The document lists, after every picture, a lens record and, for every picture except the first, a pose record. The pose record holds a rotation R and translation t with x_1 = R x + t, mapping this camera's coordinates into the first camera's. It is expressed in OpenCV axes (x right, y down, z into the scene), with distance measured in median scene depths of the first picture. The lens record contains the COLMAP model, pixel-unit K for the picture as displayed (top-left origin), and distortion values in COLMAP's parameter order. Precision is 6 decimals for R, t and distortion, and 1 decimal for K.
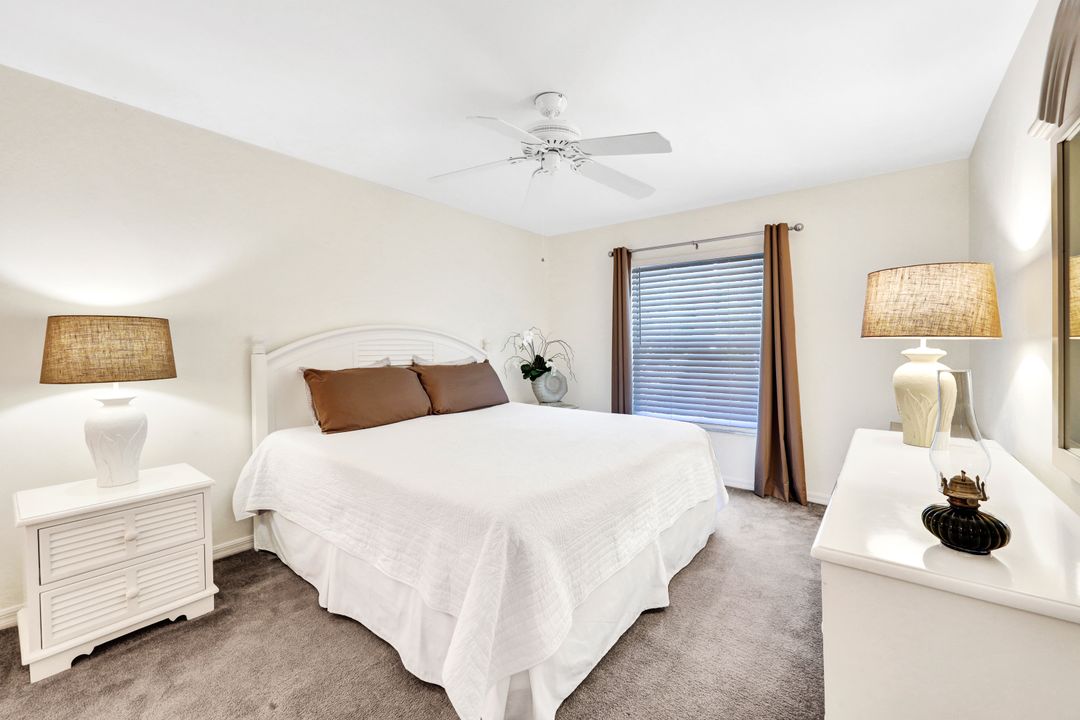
lens RADIAL K [[440.5, 0, 534.4], [0, 440.5, 347.7], [0, 0, 1]] dist [-0.000444, 0.000062]
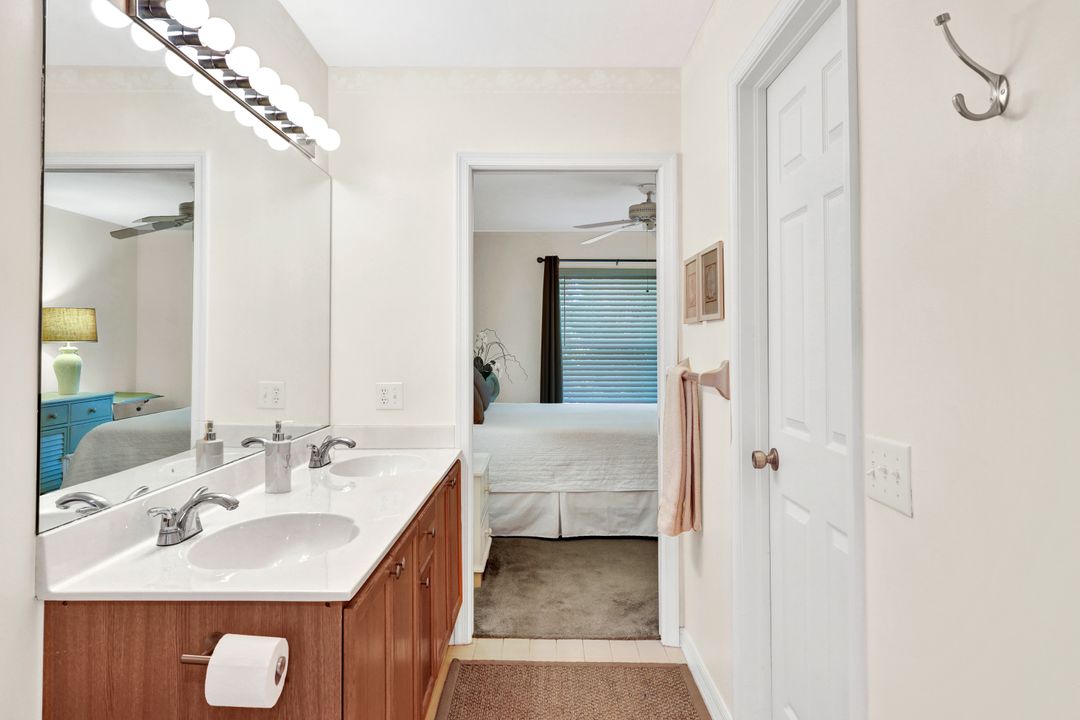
lens RADIAL K [[706.4, 0, 540.0], [0, 706.4, 360.0], [0, 0, 1]] dist [0.241590, 0.000010]
pose [[0.791724, -0.024860, 0.610373, -1.888010], [0.011955, 0.999611, 0.025206, -0.034372], [-0.610762, -0.012659, 0.791713, -0.758667]]
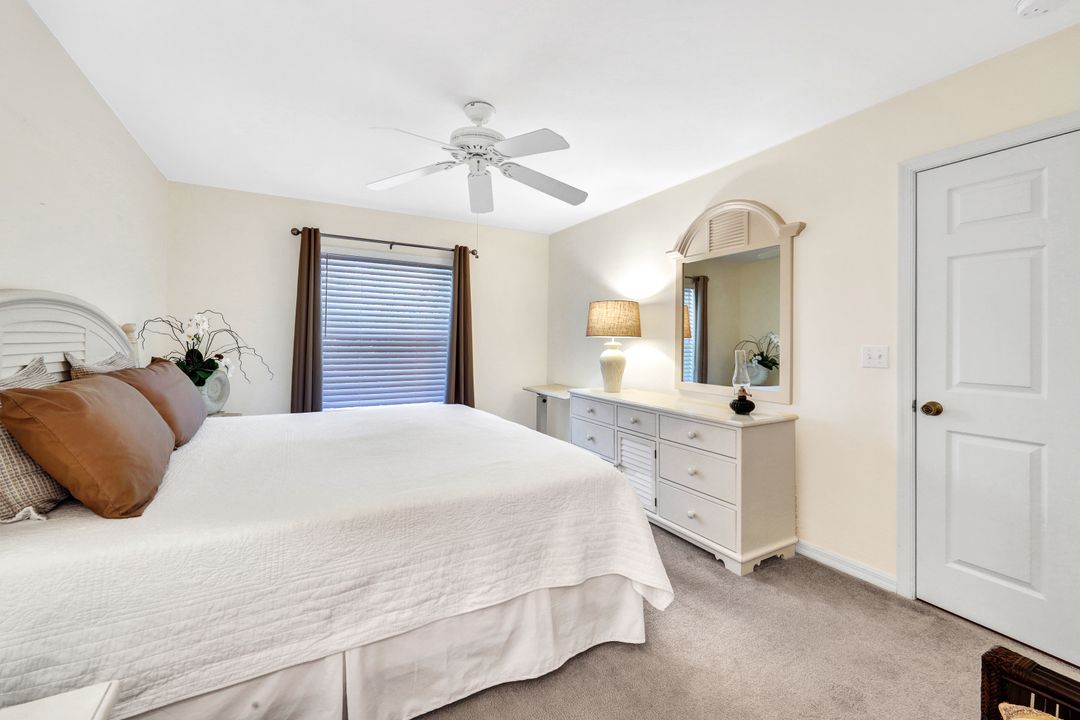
lens RADIAL K [[440.0, 0, 542.0], [0, 440.0, 326.7], [0, 0, 1]] dist [-0.028830, 0.000215]
pose [[0.369833, 0.034376, 0.928462, -0.943170], [-0.005082, 0.999375, -0.034977, 0.002782], [-0.929084, 0.008217, 0.369777, 0.506666]]
